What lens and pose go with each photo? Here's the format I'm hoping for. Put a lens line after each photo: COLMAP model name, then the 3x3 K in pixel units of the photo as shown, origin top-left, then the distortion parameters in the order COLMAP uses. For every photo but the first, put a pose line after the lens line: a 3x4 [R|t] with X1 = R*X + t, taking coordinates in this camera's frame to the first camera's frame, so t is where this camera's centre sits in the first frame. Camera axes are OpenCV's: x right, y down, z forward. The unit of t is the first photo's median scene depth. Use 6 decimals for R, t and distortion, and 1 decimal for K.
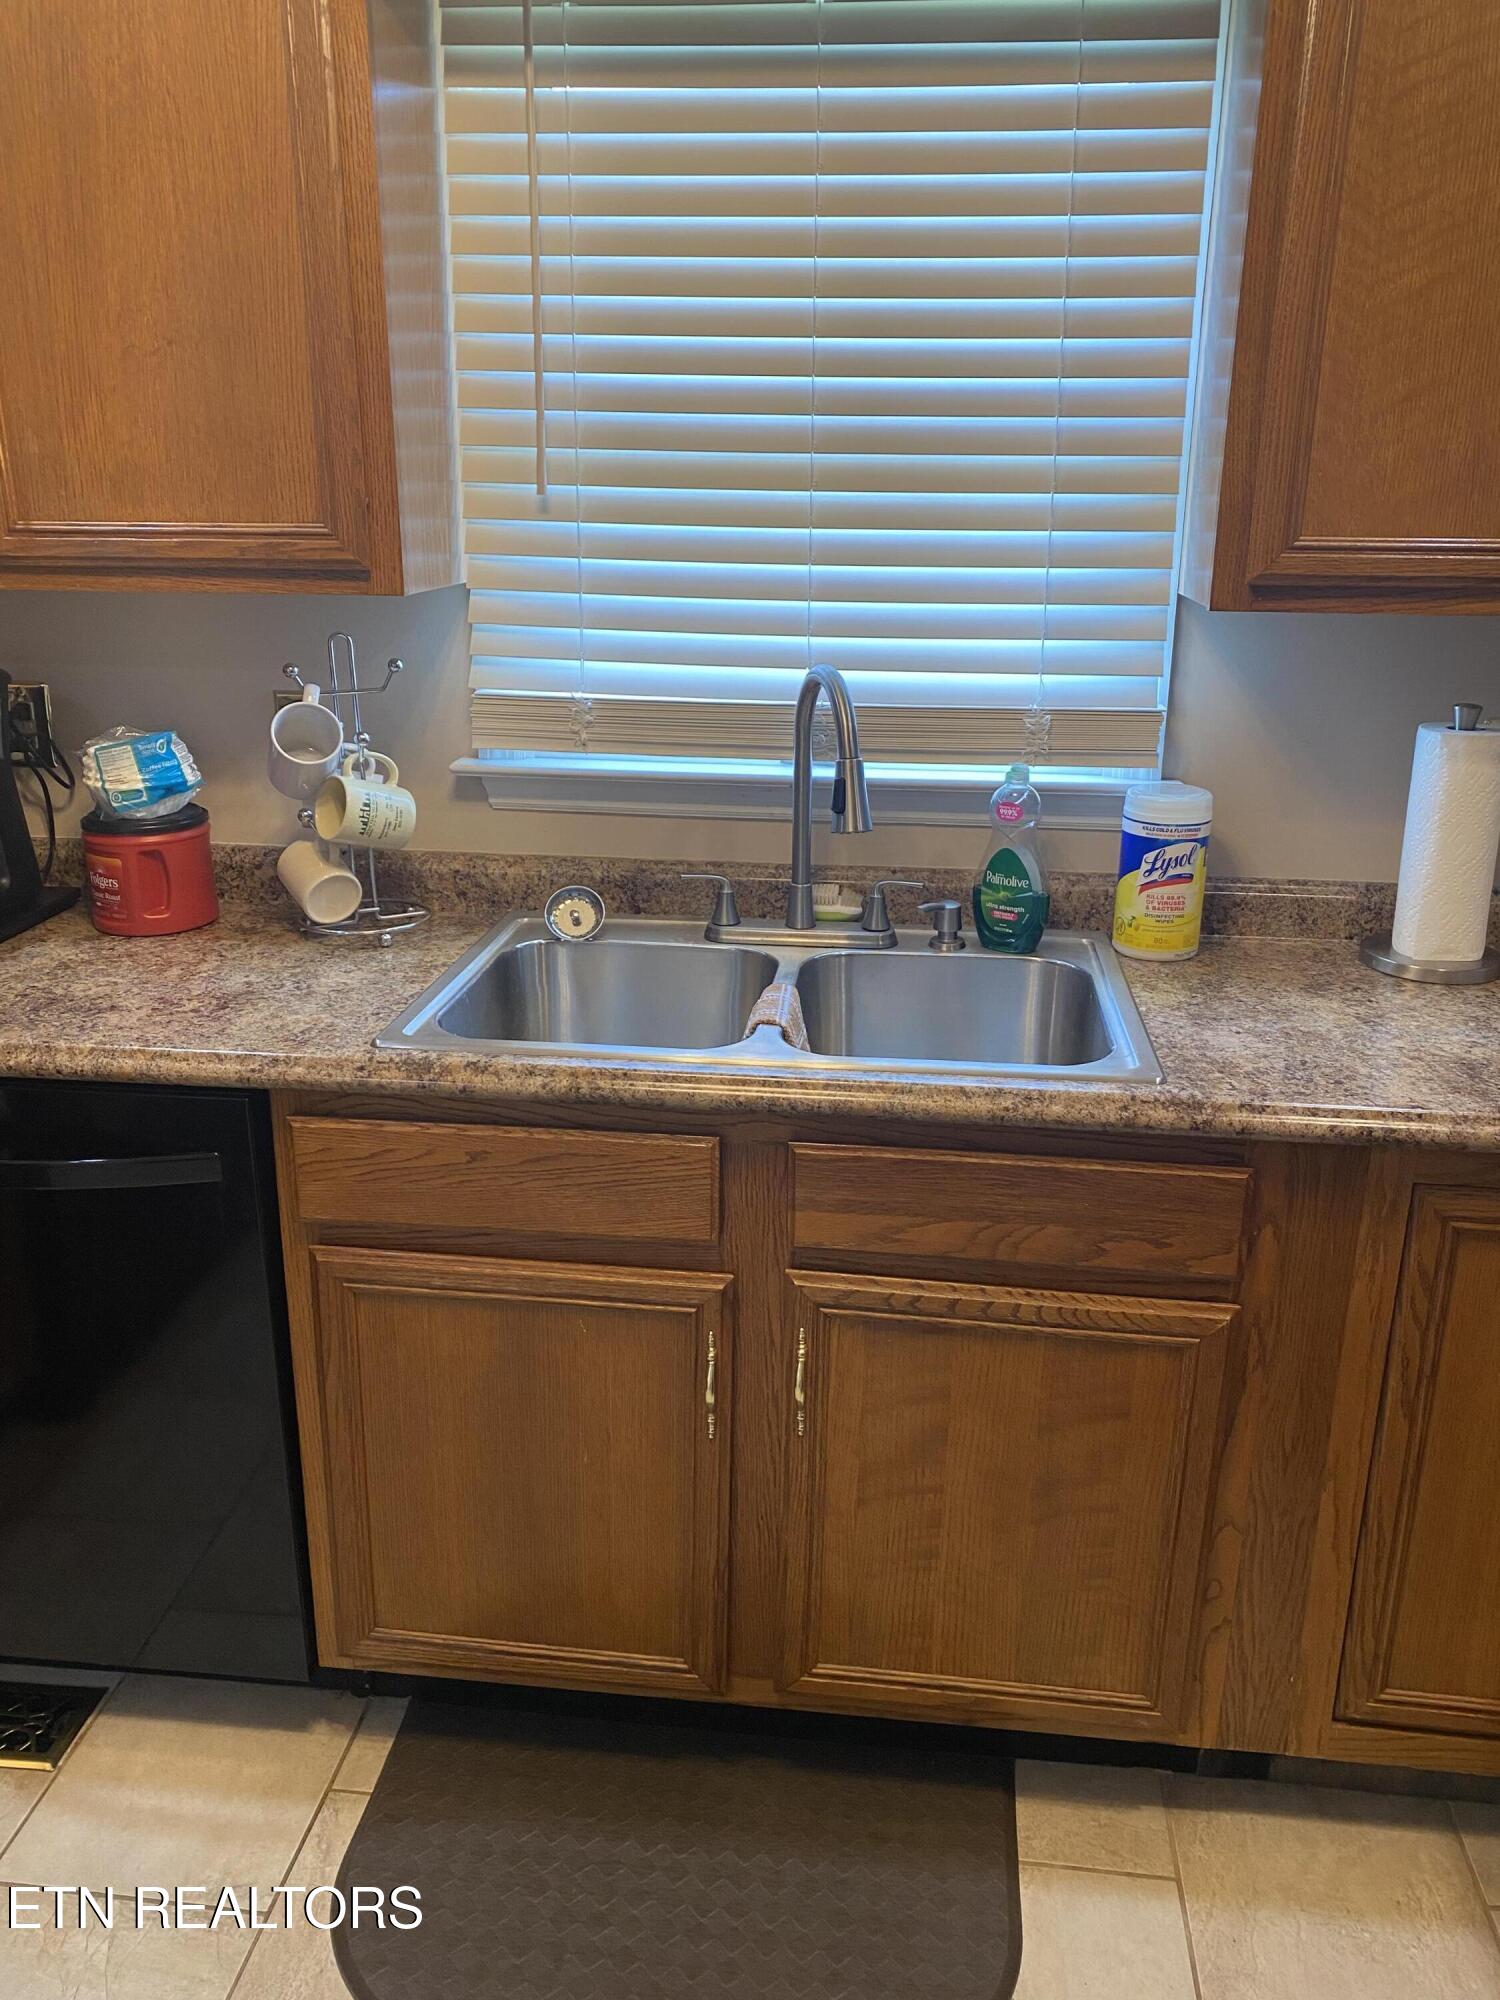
lens RADIAL K [[1537.8, 0, 749.0], [0, 1537.8, 972.1], [0, 0, 1]] dist [0.022414, -0.013240]
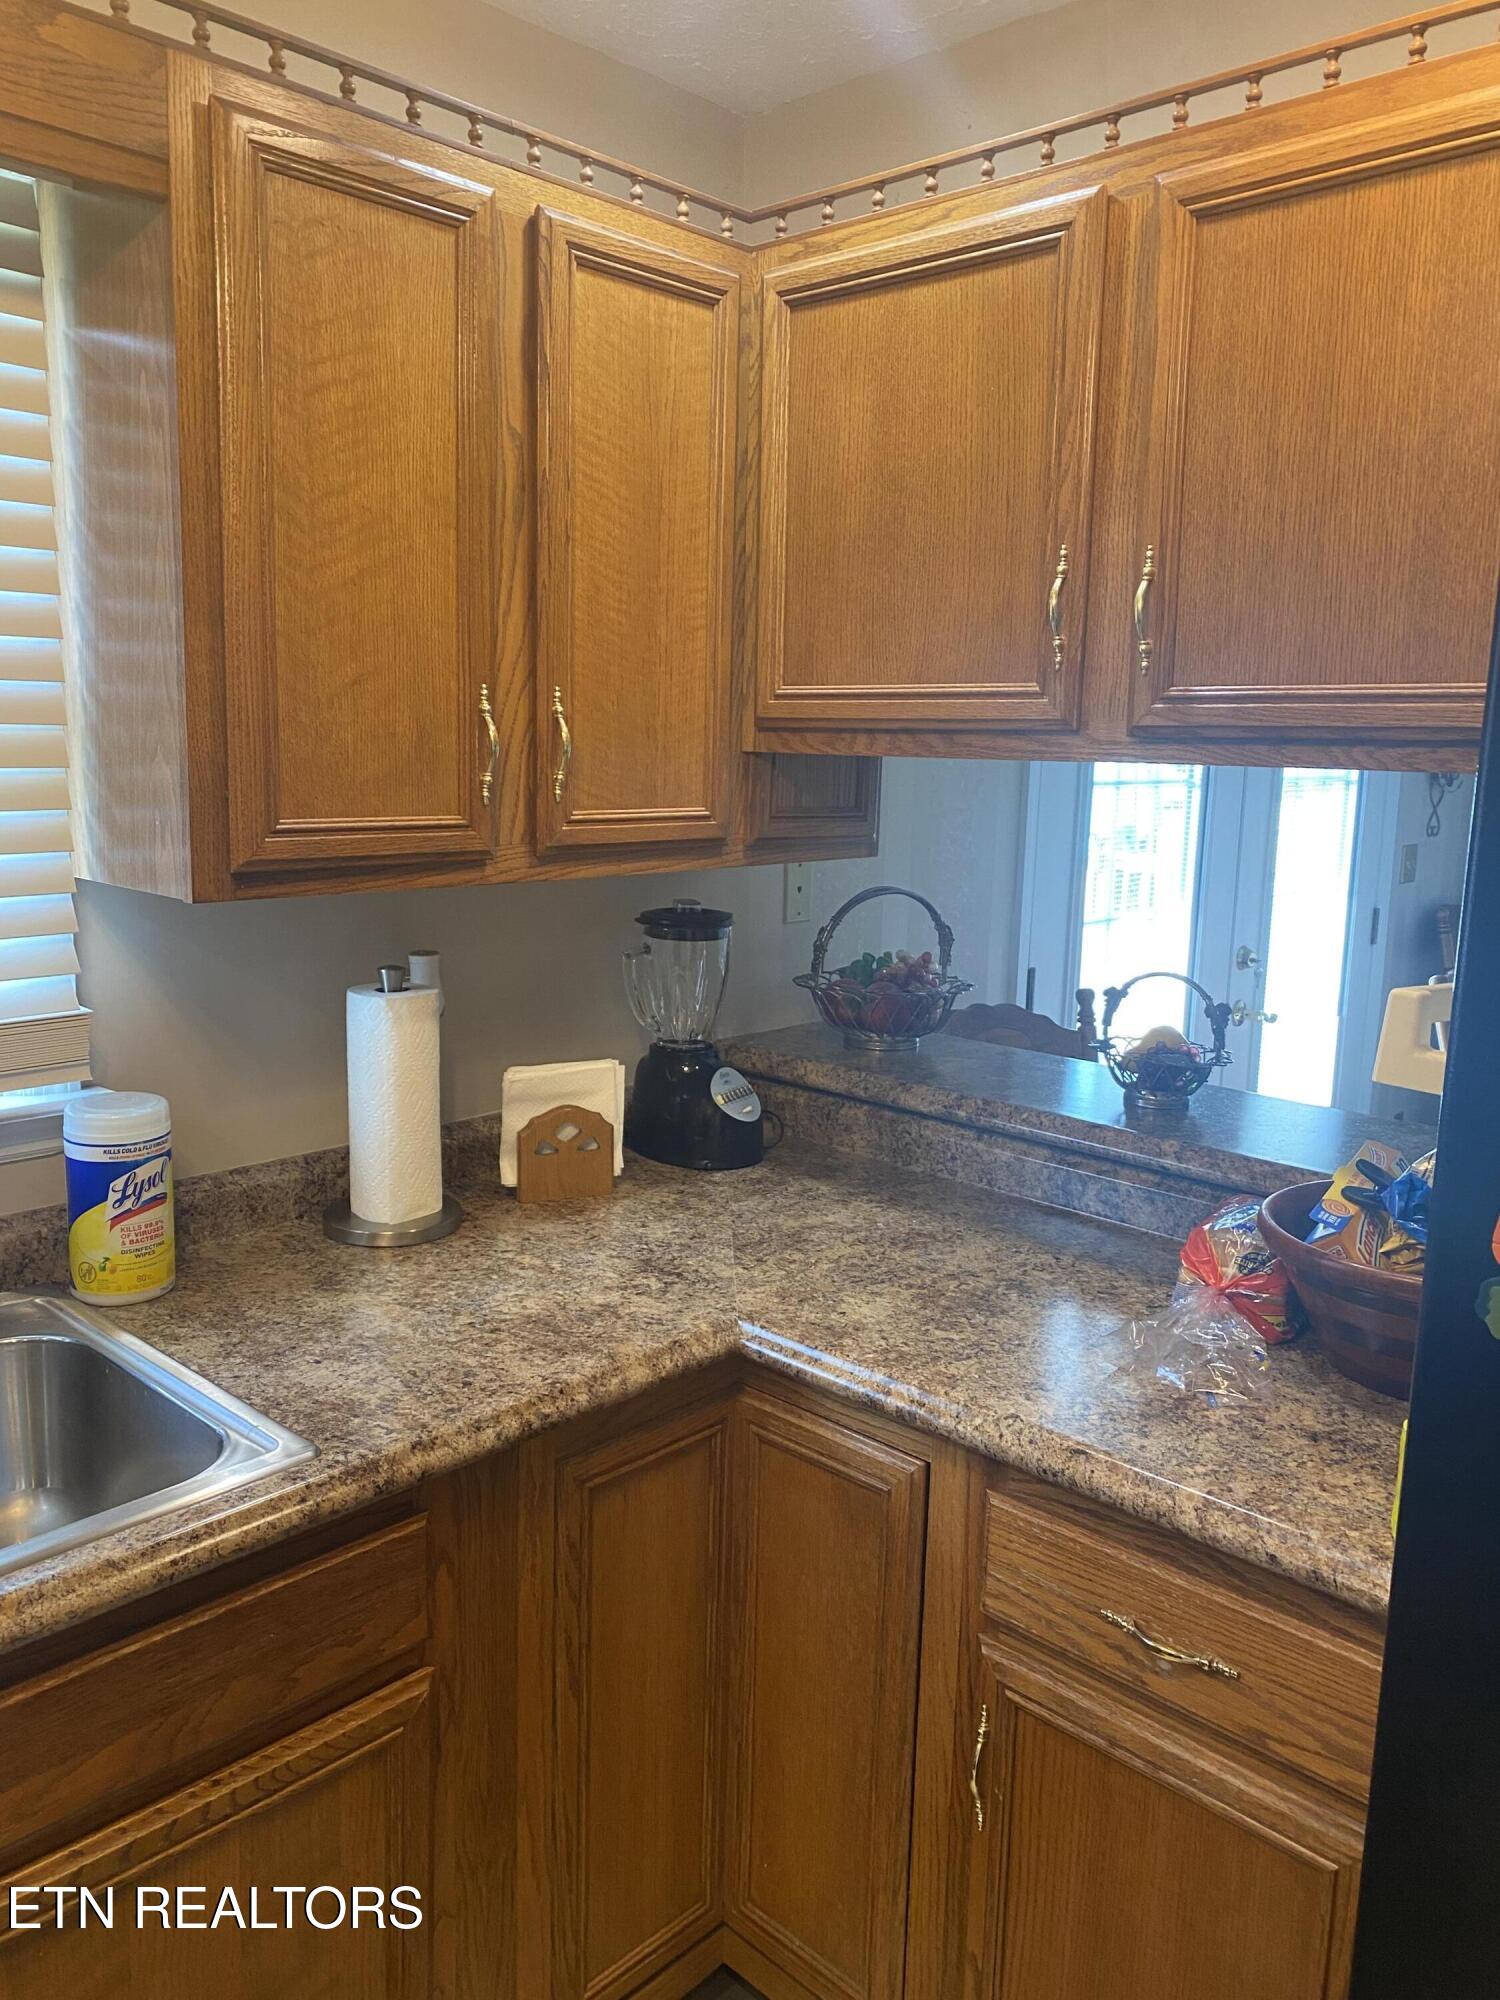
lens RADIAL K [[1529.5, 0, 749.9], [0, 1529.5, 969.0], [0, 0, 1]] dist [0.000406, 0.000930]
pose [[0.596090, -0.116997, 0.794348, -0.219156], [0.220629, 0.975111, -0.021942, -0.112834], [-0.772010, 0.188336, 0.607067, 0.241719]]
